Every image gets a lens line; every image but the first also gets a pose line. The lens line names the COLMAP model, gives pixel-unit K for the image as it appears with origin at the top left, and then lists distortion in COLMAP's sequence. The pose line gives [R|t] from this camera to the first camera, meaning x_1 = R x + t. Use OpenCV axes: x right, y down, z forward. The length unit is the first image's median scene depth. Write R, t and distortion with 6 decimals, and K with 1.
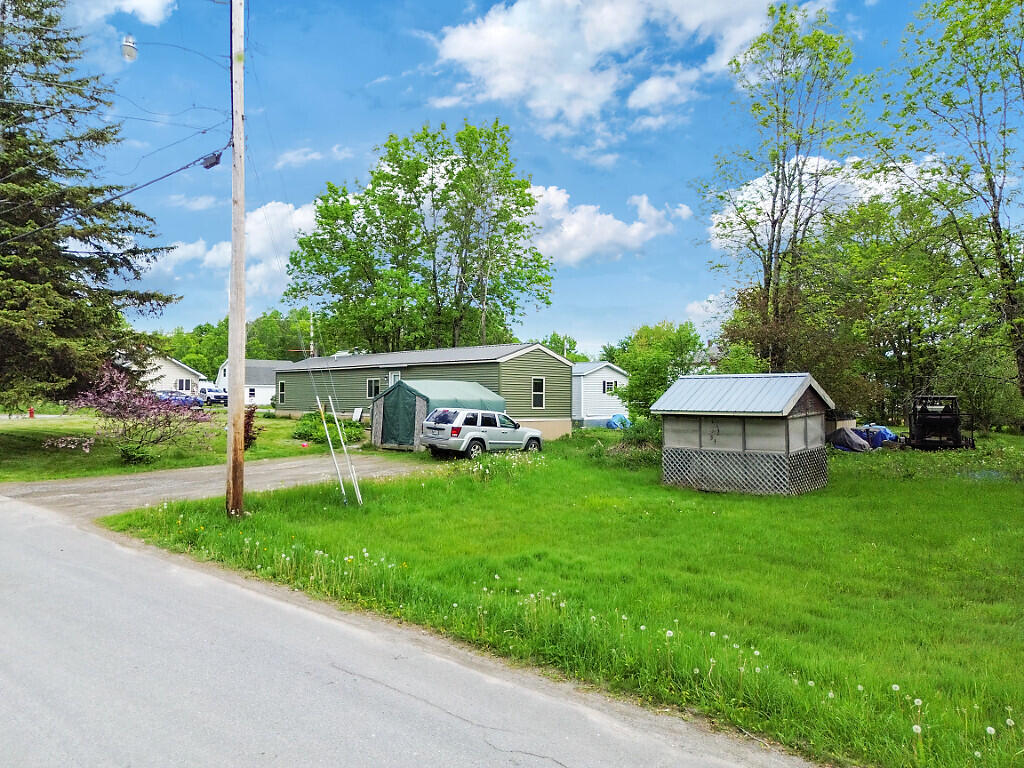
lens RADIAL K [[723.0, 0, 512.0], [0, 723.0, 384.0], [0, 0, 1]] dist [0.092308, -0.100477]
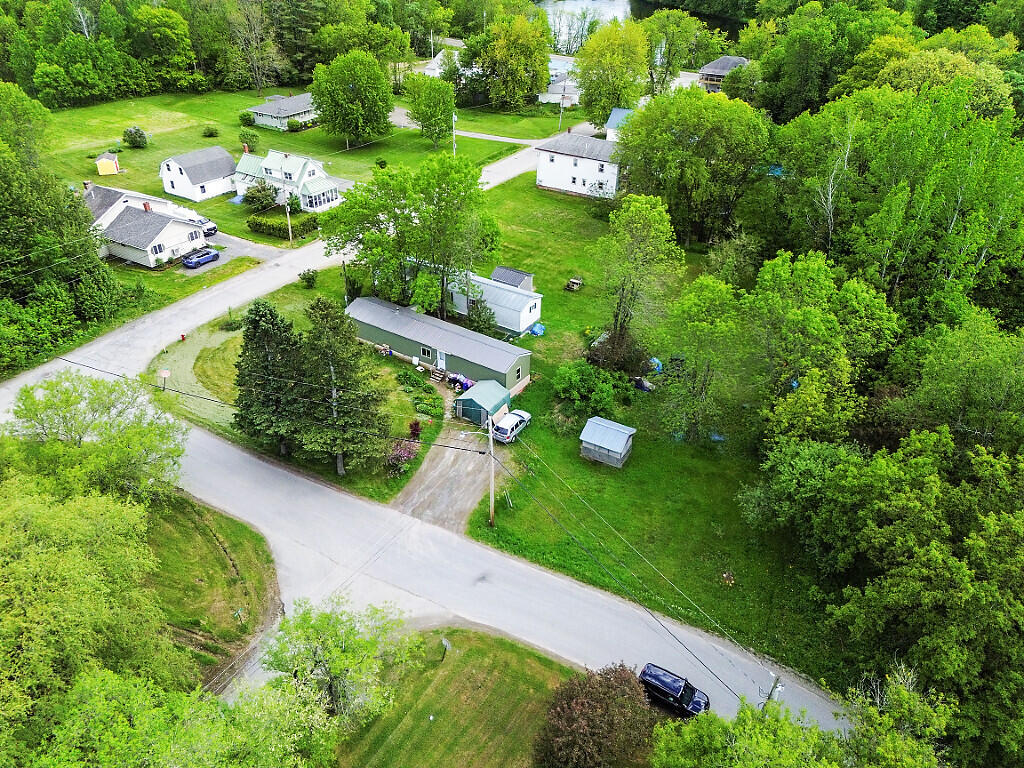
lens RADIAL K [[723.0, 0, 512.0], [0, 723.0, 384.0], [0, 0, 1]] dist [0.092308, -0.100477]
pose [[0.971361, -0.128077, 0.200134, -0.503617], [-0.006014, 0.828764, 0.559565, -1.406407], [-0.237532, -0.544744, 0.804259, -0.949998]]
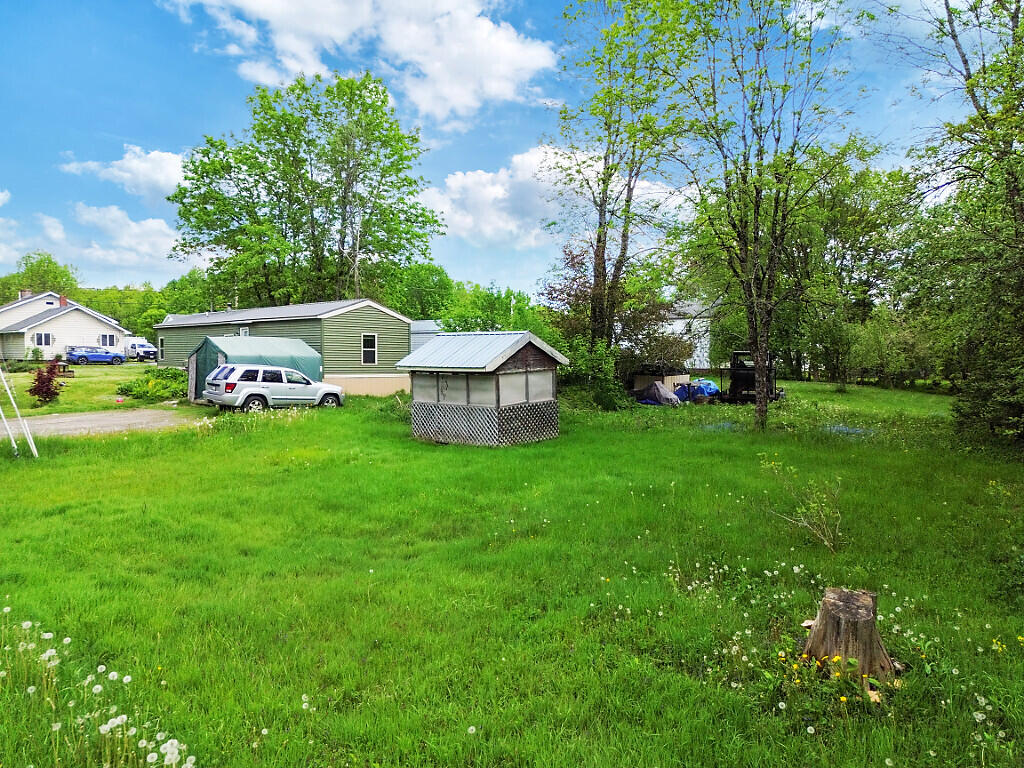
lens RADIAL K [[723.0, 0, 512.0], [0, 723.0, 384.0], [0, 0, 1]] dist [0.092308, -0.100477]
pose [[0.999999, -0.001567, 0.000282, 0.272528], [0.001547, 0.998112, 0.061402, -0.001451], [-0.000378, -0.061402, 0.998113, -0.024441]]
